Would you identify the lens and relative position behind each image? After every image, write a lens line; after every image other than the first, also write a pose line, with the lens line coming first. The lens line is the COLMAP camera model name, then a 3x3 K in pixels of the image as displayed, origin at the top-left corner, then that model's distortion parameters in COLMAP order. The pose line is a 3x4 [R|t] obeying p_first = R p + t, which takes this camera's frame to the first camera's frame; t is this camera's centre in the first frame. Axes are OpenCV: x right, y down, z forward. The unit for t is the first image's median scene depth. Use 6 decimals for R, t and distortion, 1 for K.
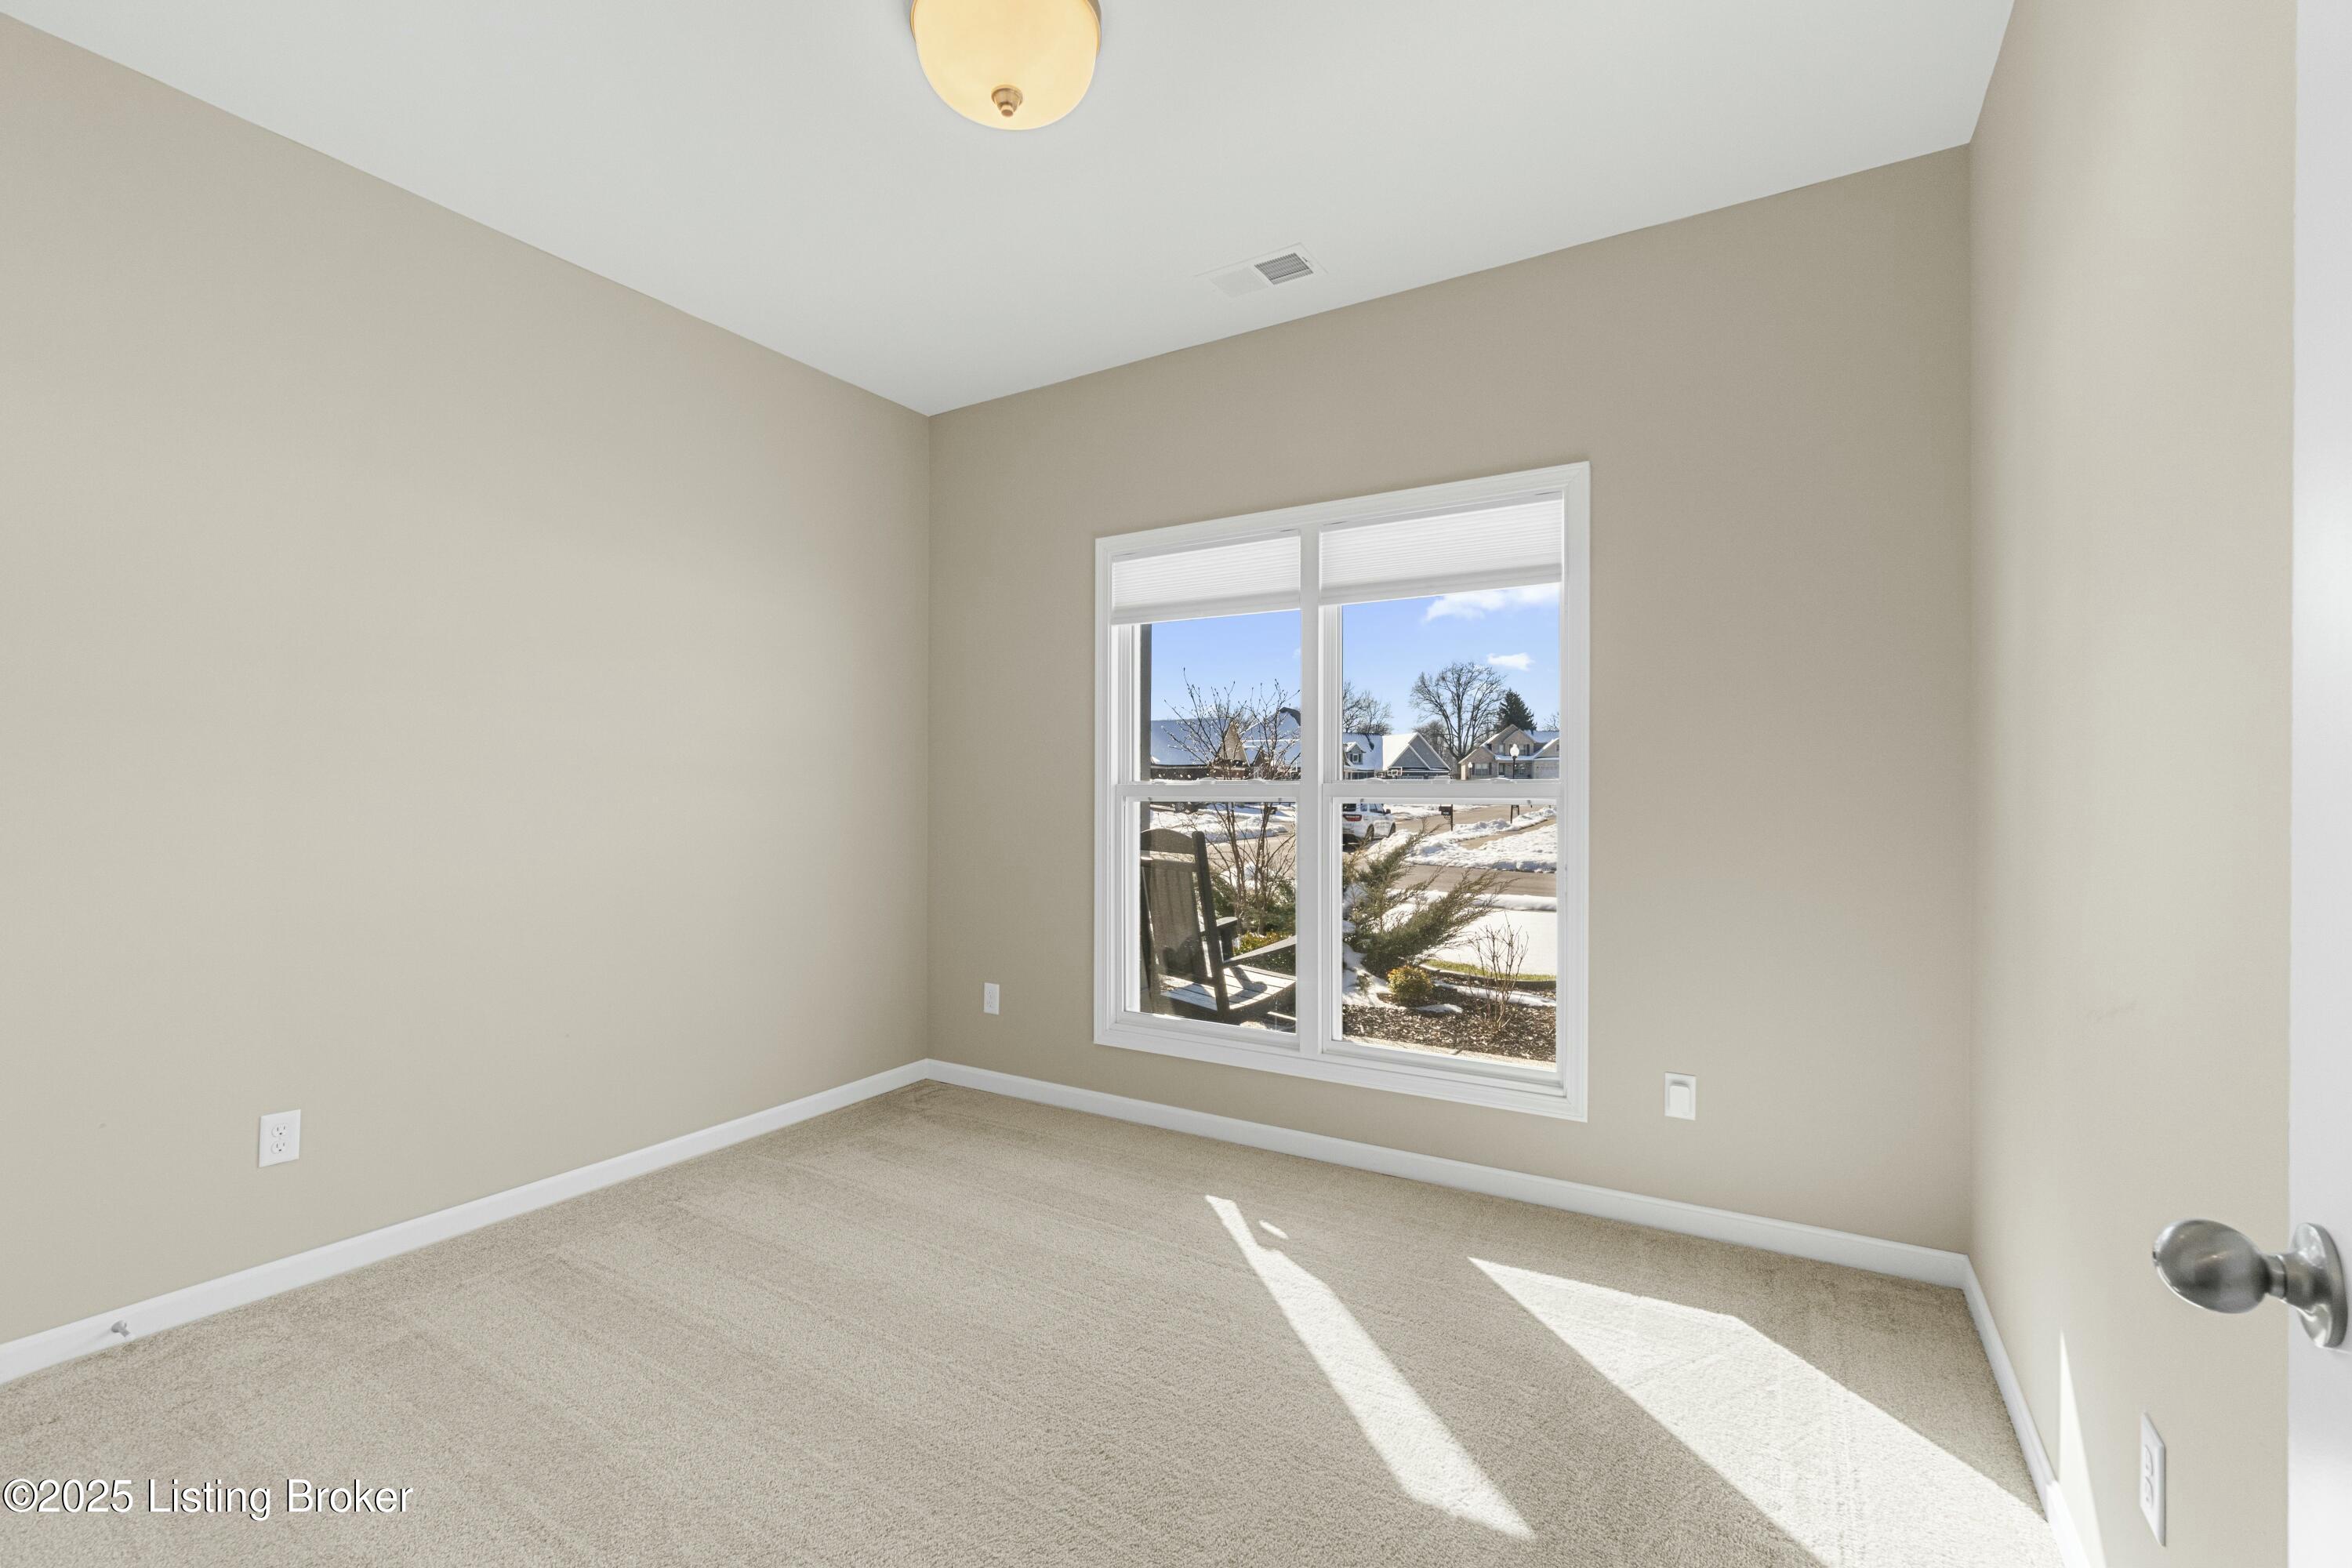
lens RADIAL K [[1019.0, 0, 1170.8], [0, 1019.0, 780.3], [0, 0, 1]] dist [-0.017157, 0.000249]
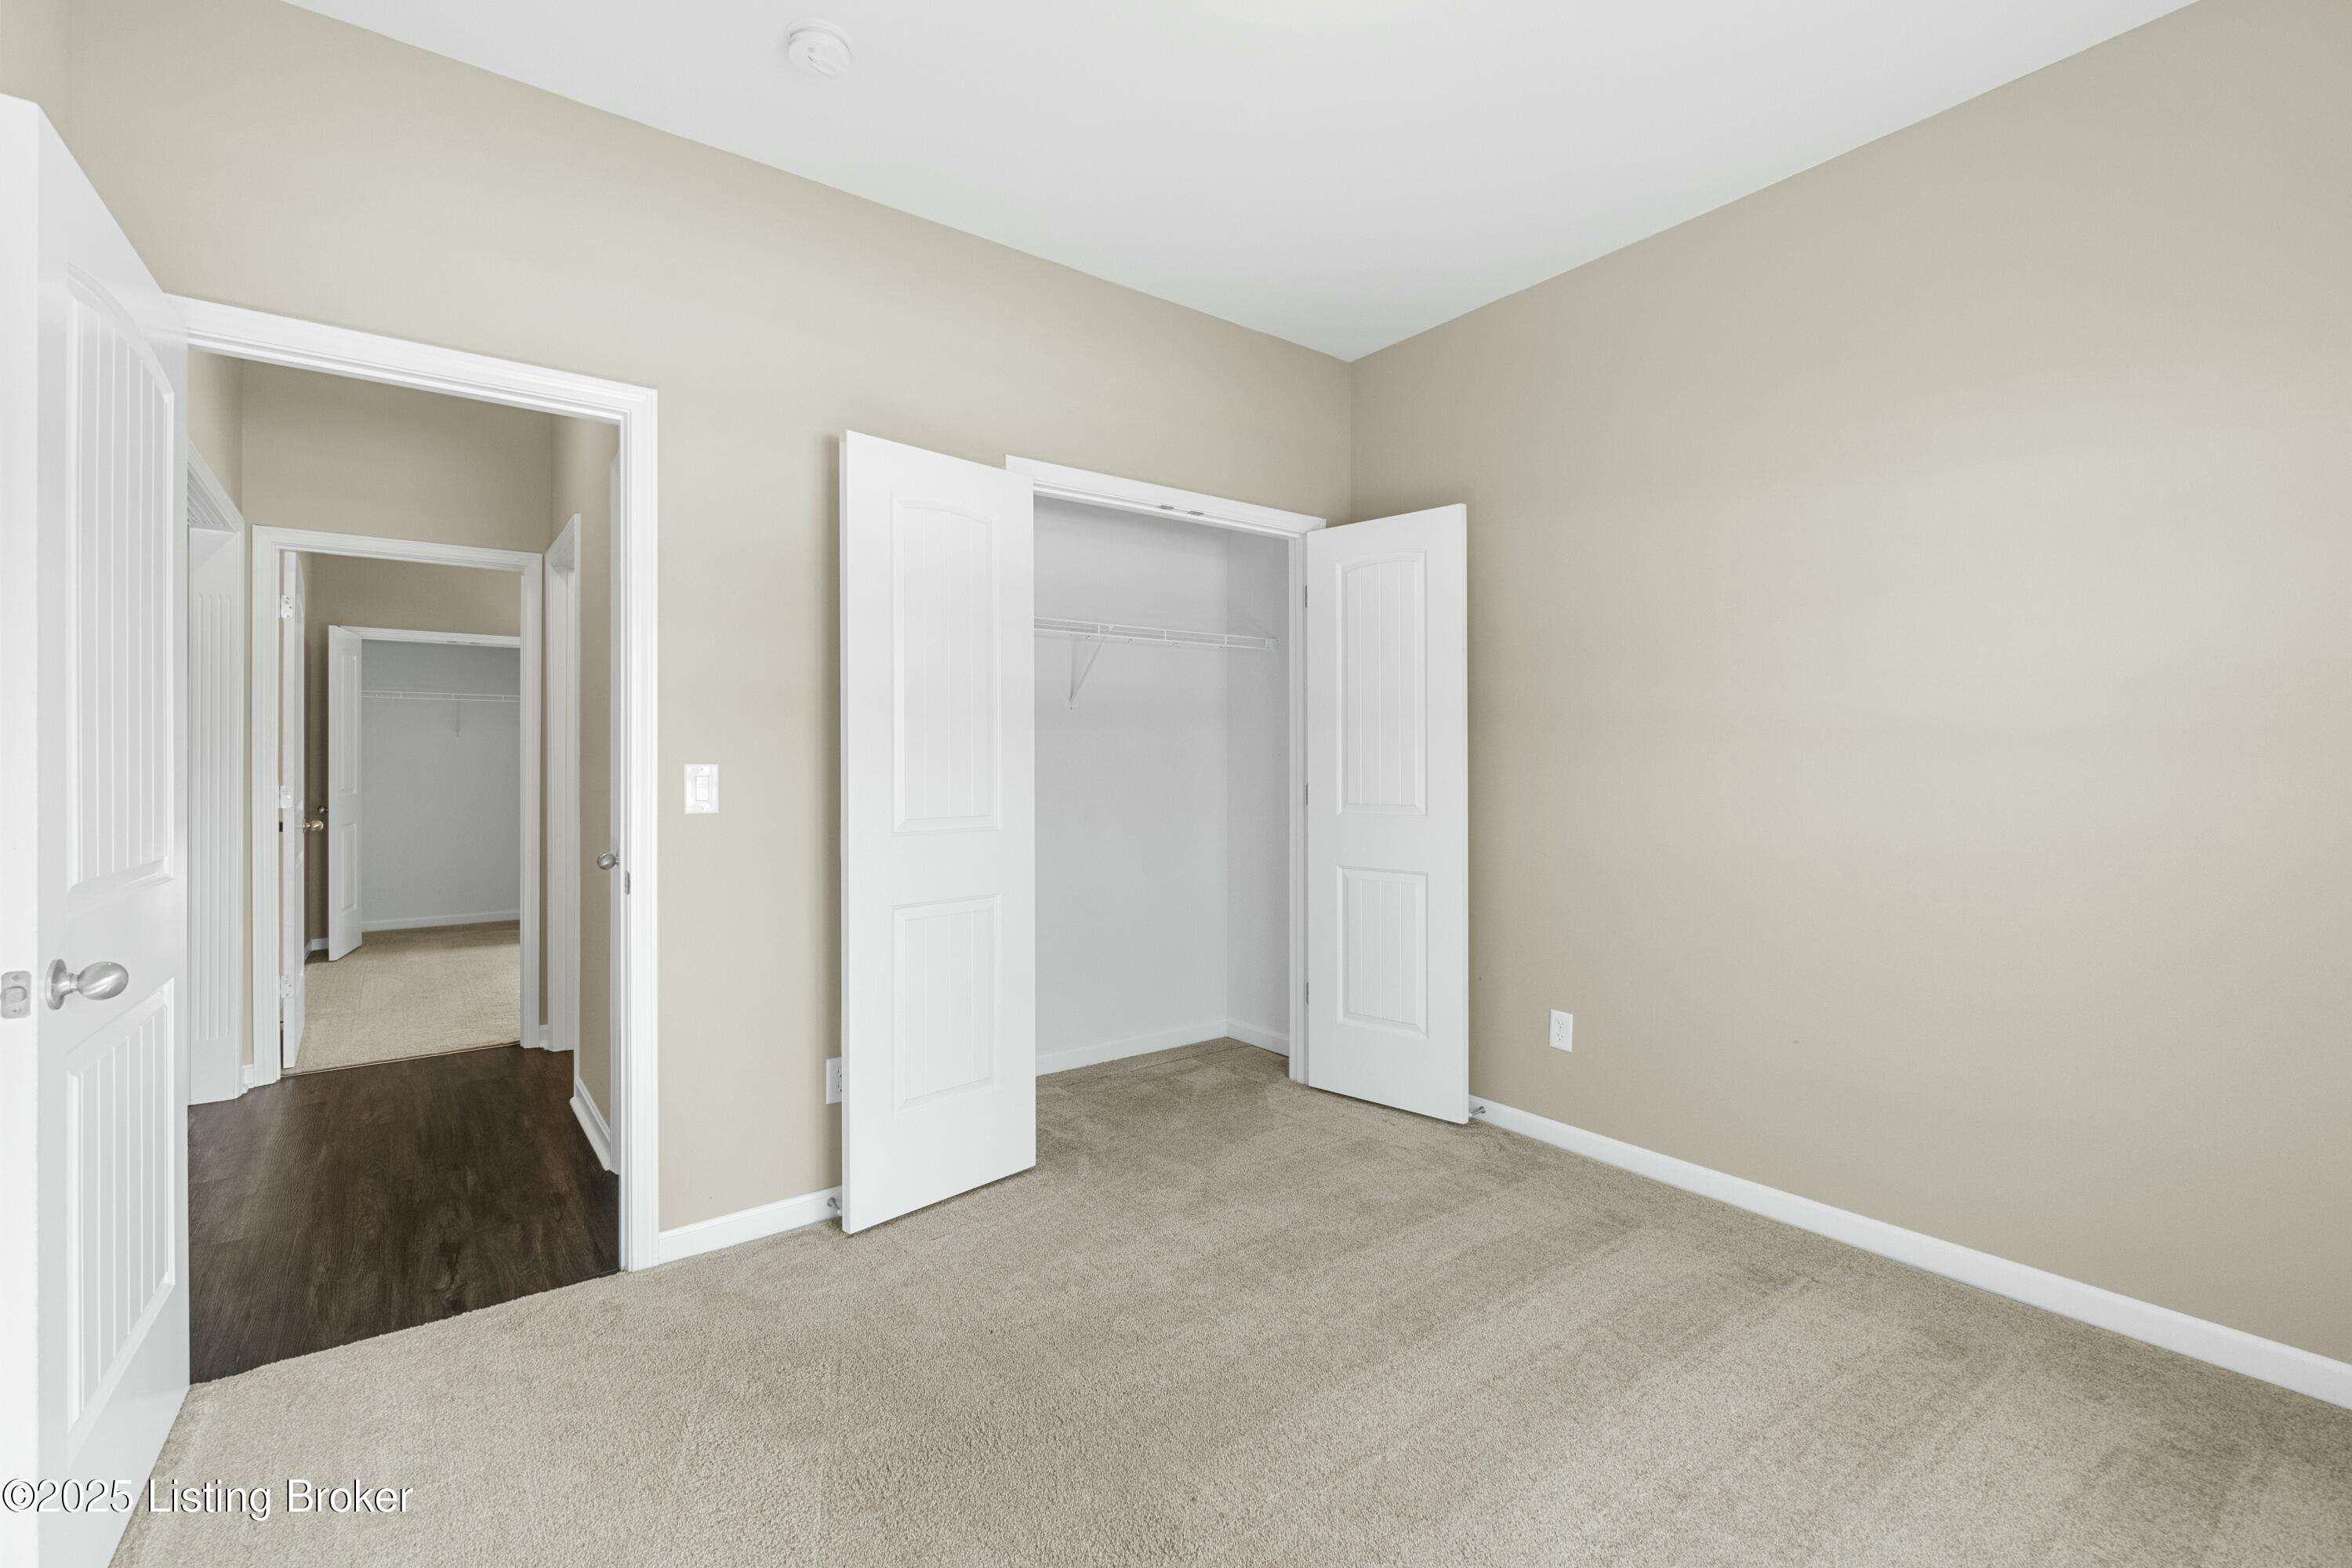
lens RADIAL K [[1019.0, 0, 1167.3], [0, 1019.0, 772.6], [0, 0, 1]] dist [-0.017157, 0.000249]
pose [[-0.377822, -0.001003, -0.925878, 0.414280], [-0.004613, 0.999989, 0.000799, 0.022621], [0.925867, 0.004573, -0.377823, 0.814247]]
